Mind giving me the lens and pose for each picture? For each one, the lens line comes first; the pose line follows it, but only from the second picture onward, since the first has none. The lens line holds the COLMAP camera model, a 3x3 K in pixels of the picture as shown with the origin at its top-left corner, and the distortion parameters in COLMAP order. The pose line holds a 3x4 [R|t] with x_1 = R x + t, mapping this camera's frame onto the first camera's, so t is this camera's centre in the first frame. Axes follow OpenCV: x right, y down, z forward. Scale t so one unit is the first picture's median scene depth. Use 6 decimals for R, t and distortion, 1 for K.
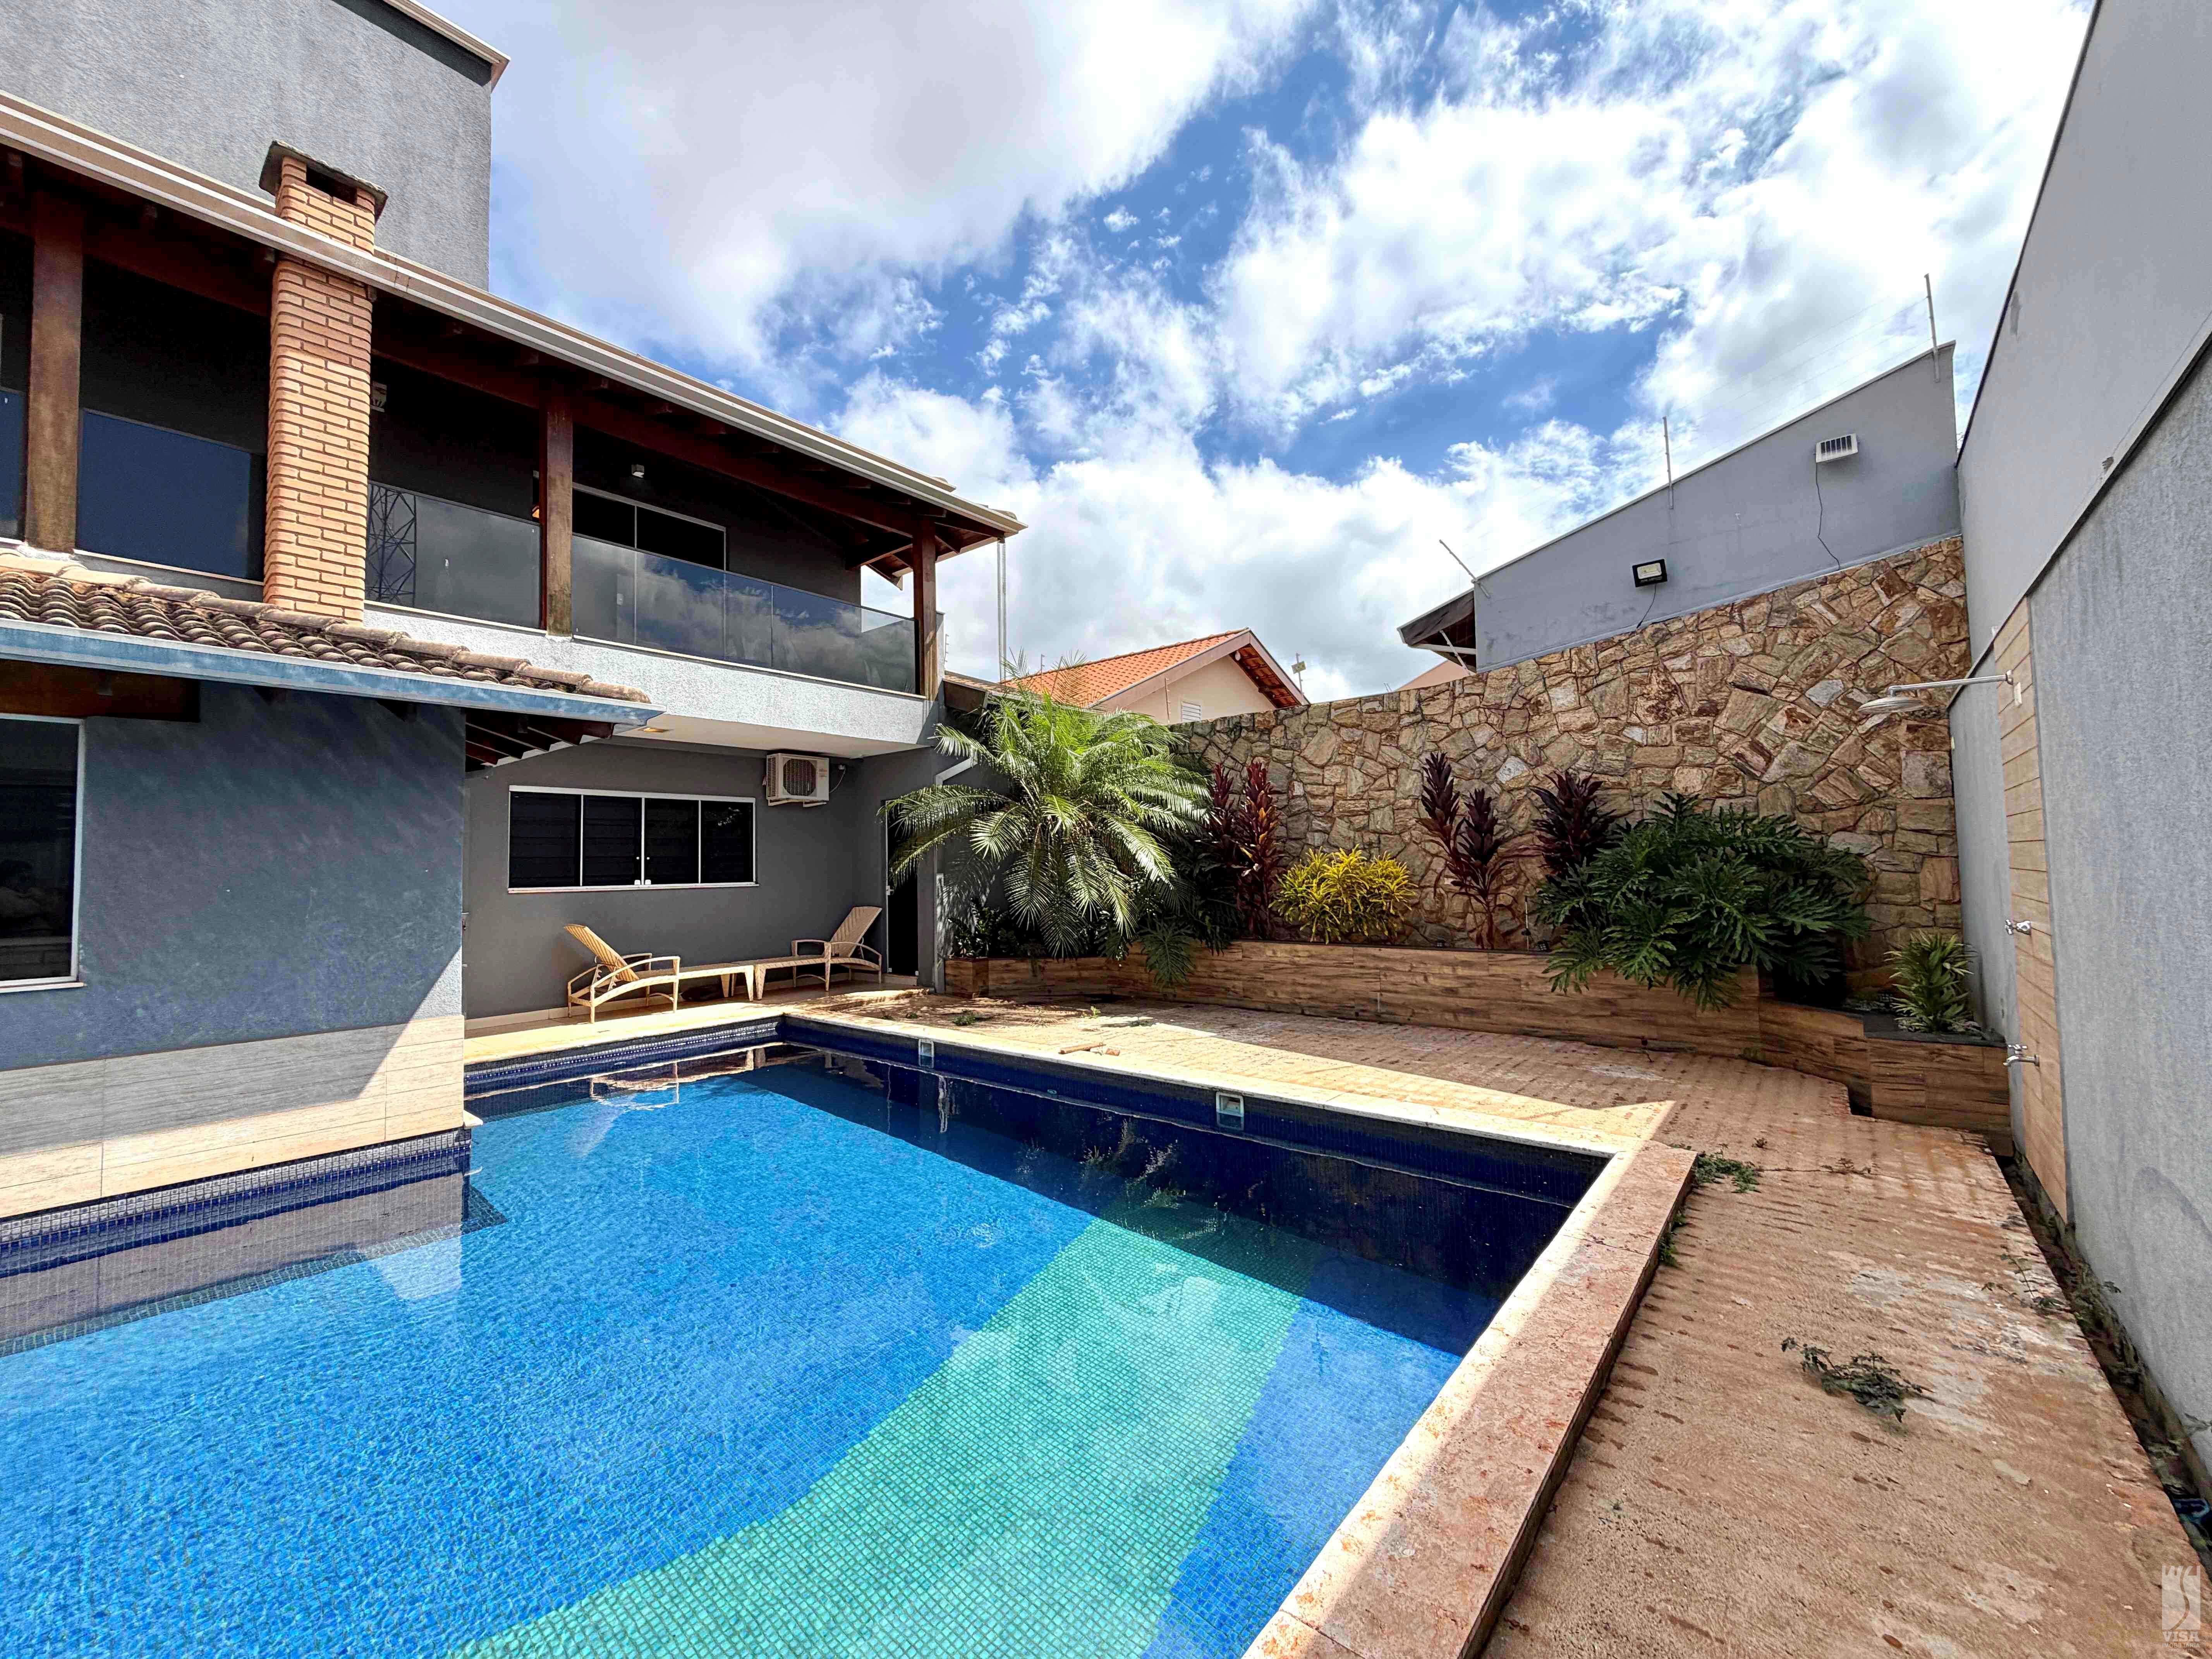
lens RADIAL K [[881.4, 0, 1104.7], [0, 881.4, 824.9], [0, 0, 1]] dist [-0.000087, 0.000765]
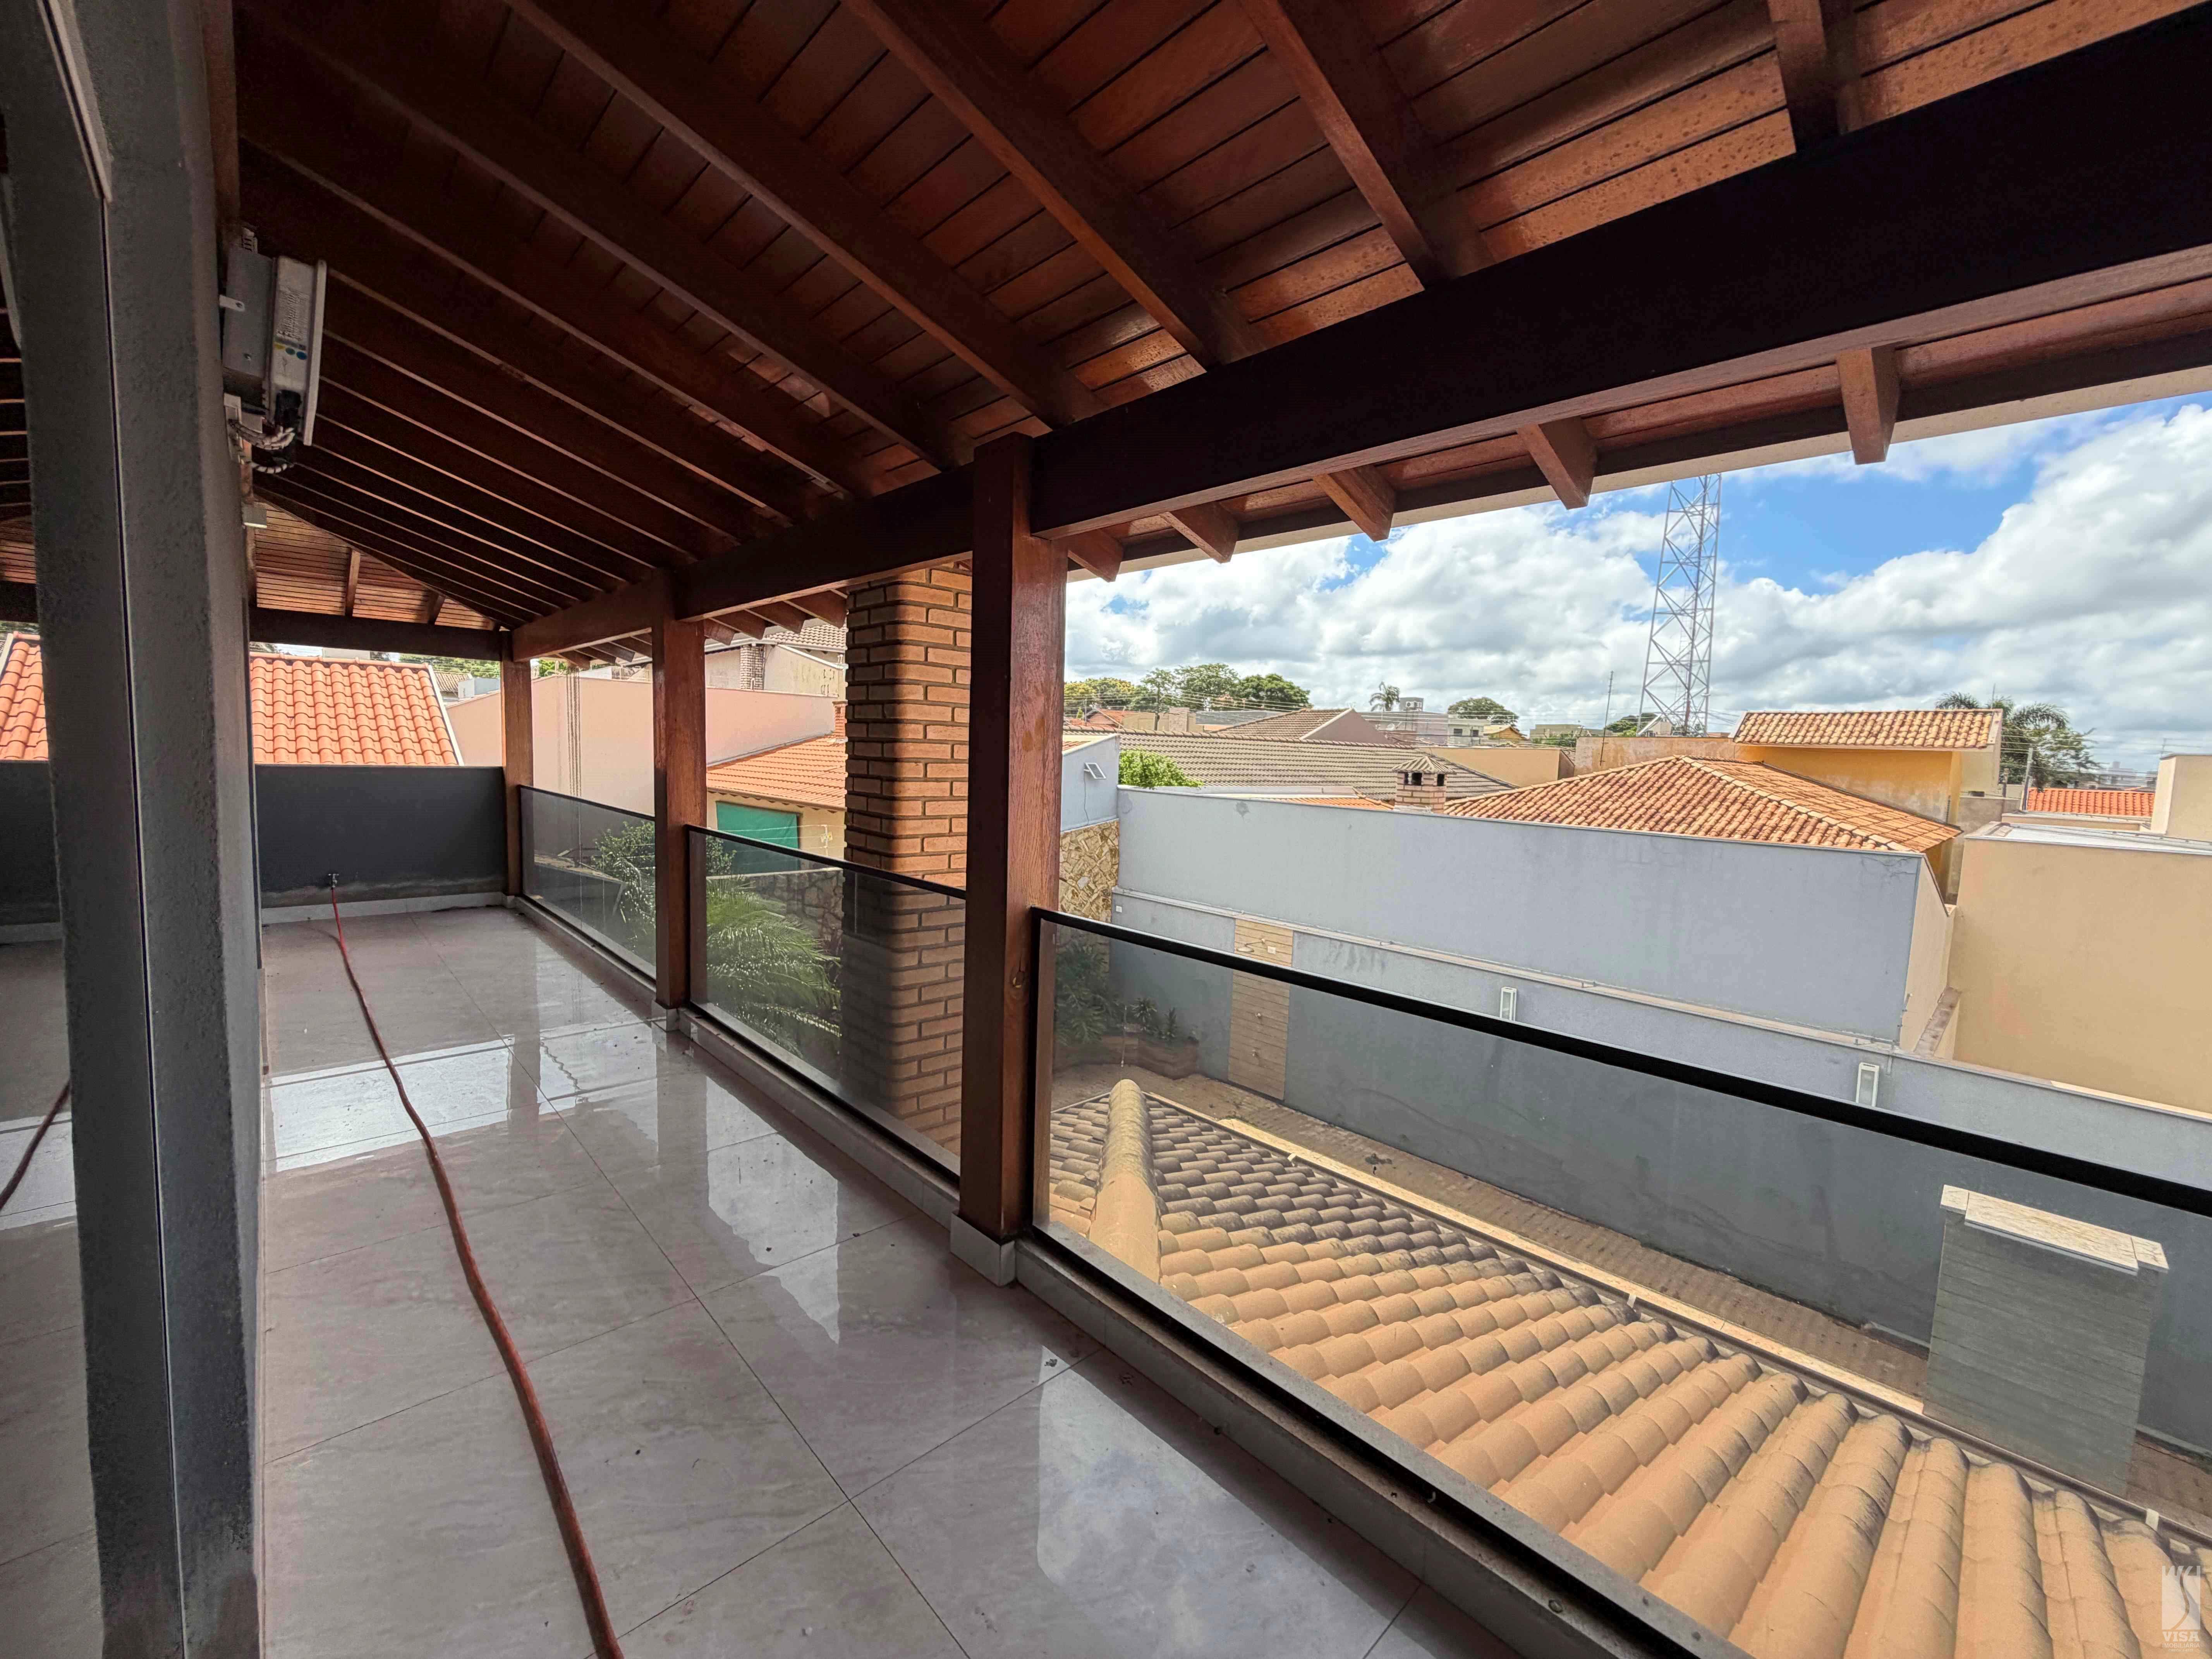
lens RADIAL K [[881.4, 0, 1109.5], [0, 881.4, 825.4], [0, 0, 1]] dist [-0.000087, 0.000765]
pose [[0.113961, -0.061055, 0.991607, -1.179176], [-0.088333, 0.993534, 0.071325, -0.406127], [-0.989551, -0.095720, 0.107830, 0.650505]]
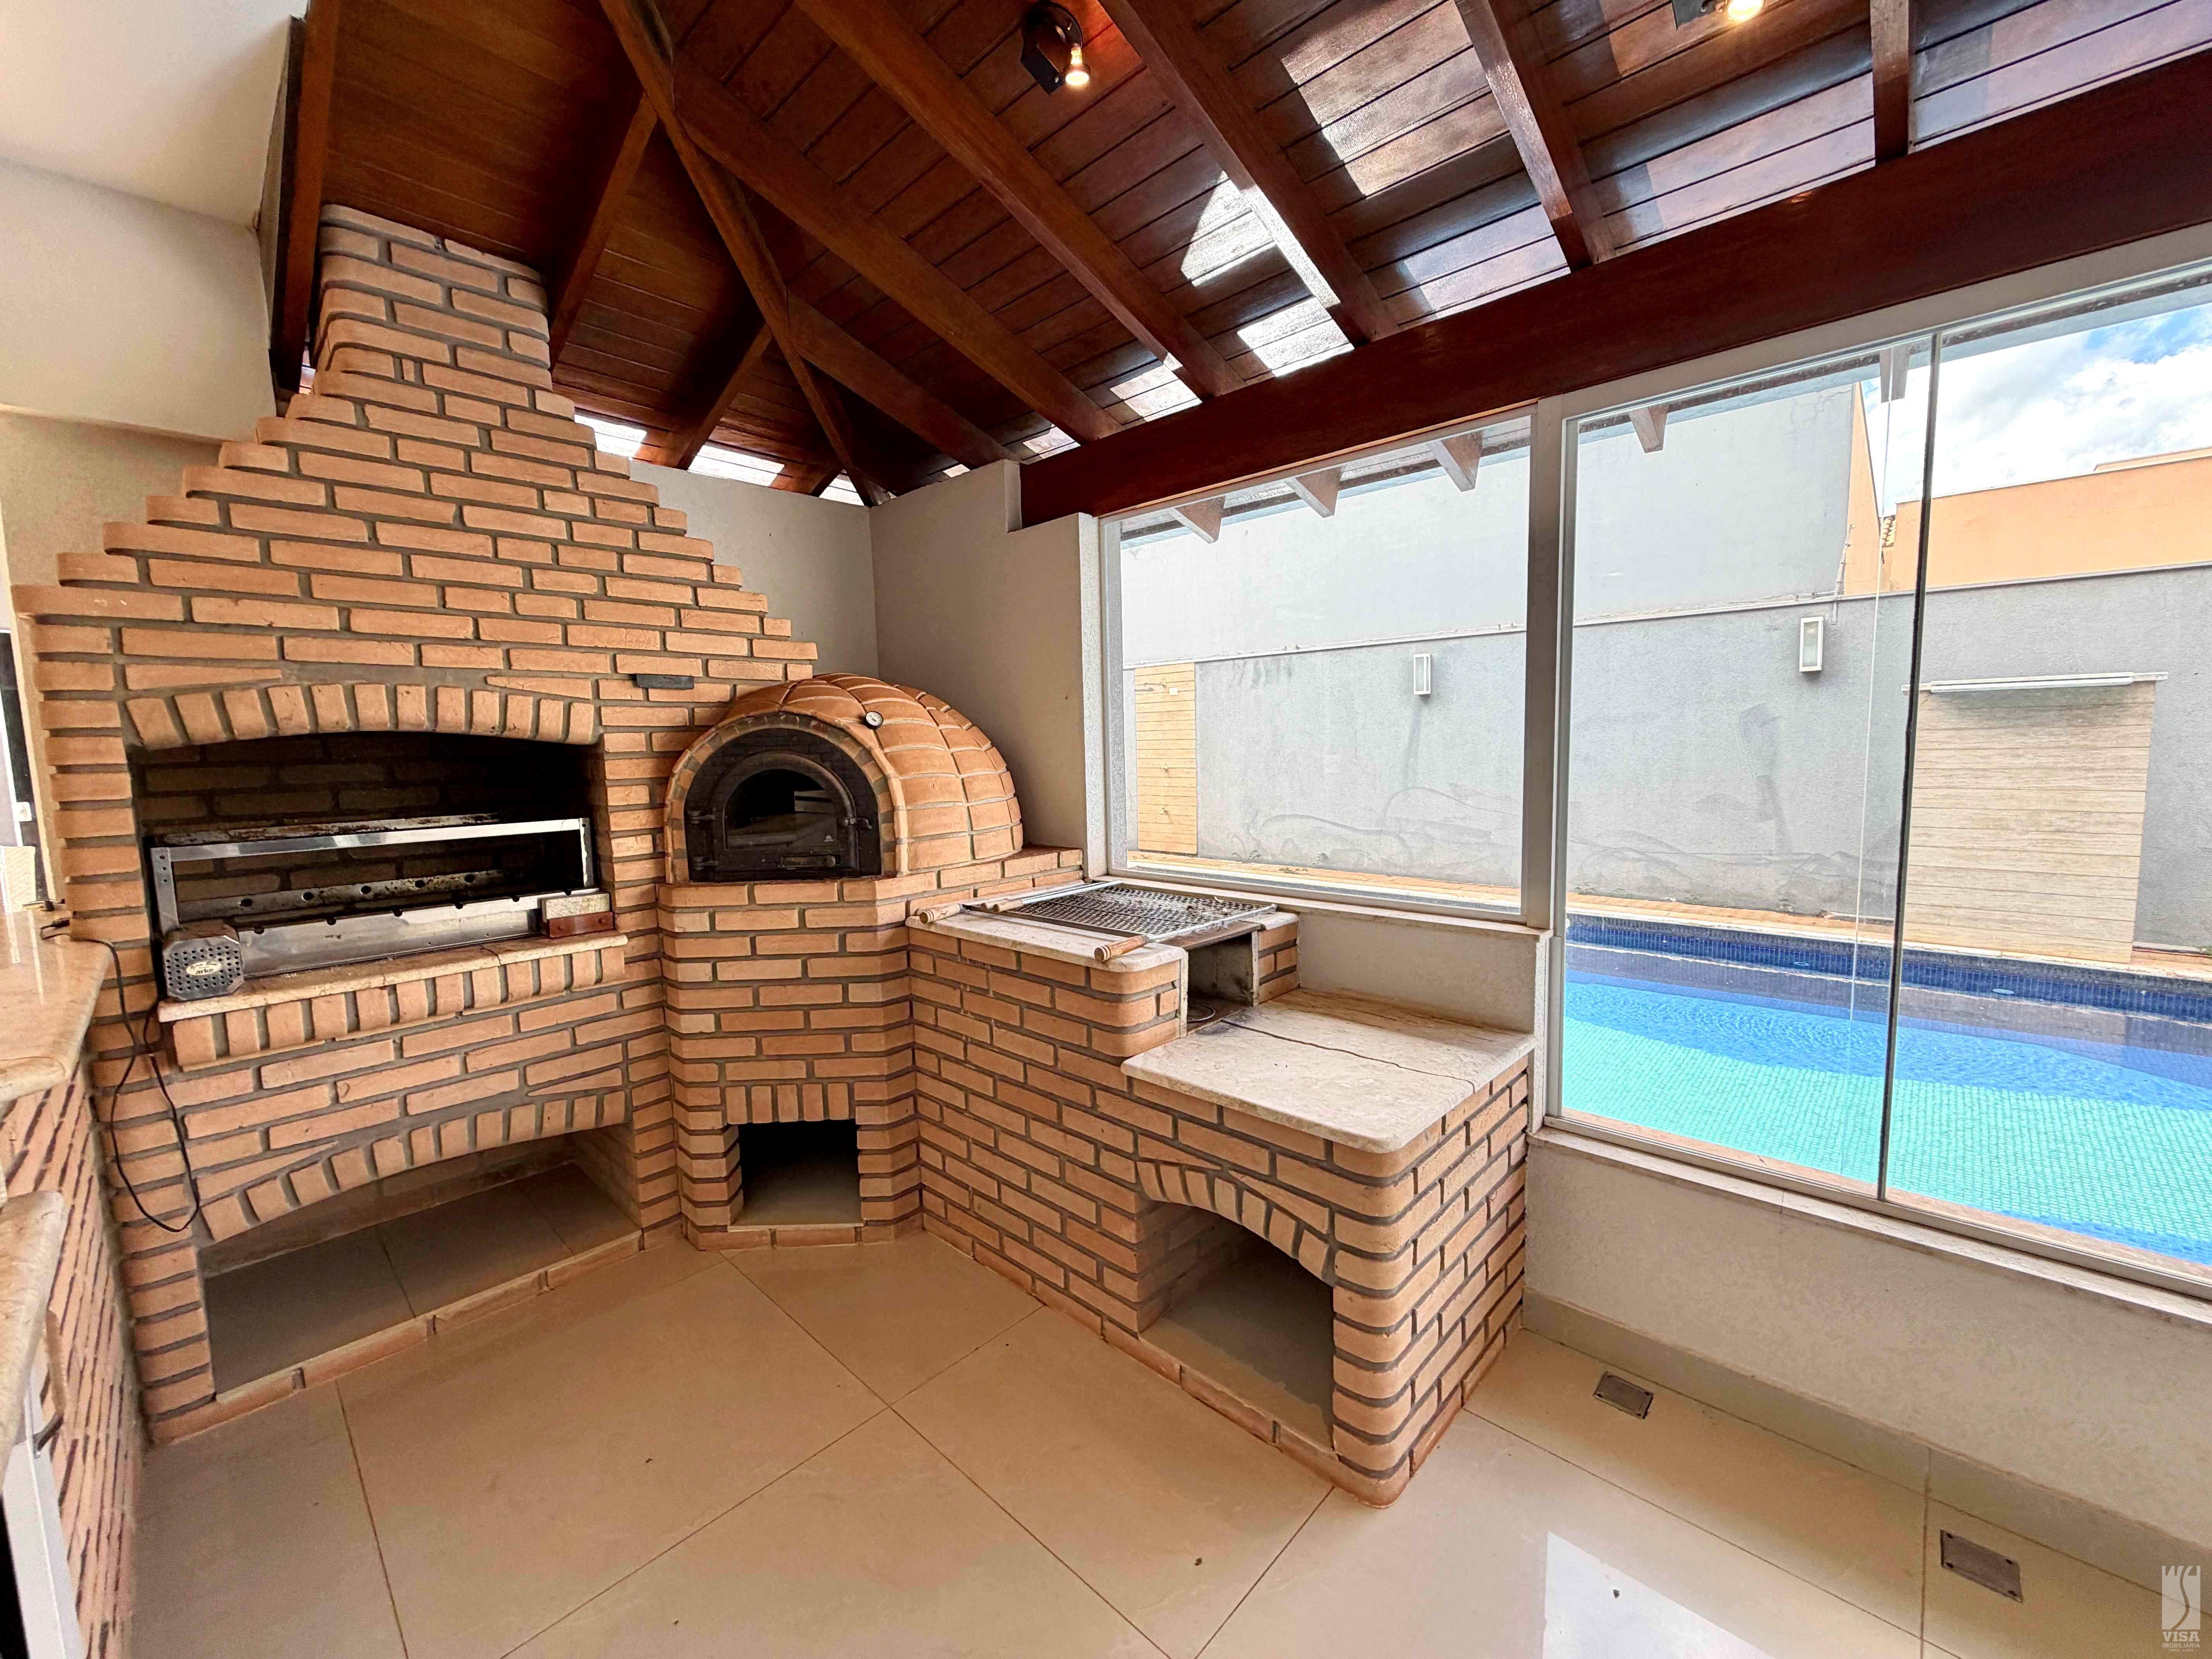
lens RADIAL K [[881.4, 0, 1109.0], [0, 881.4, 827.8], [0, 0, 1]] dist [-0.000087, 0.000765]
pose [[0.061816, -0.081629, 0.994744, -1.036017], [-0.024328, 0.996231, 0.083262, 0.037008], [-0.997791, -0.029347, 0.059597, 0.515767]]
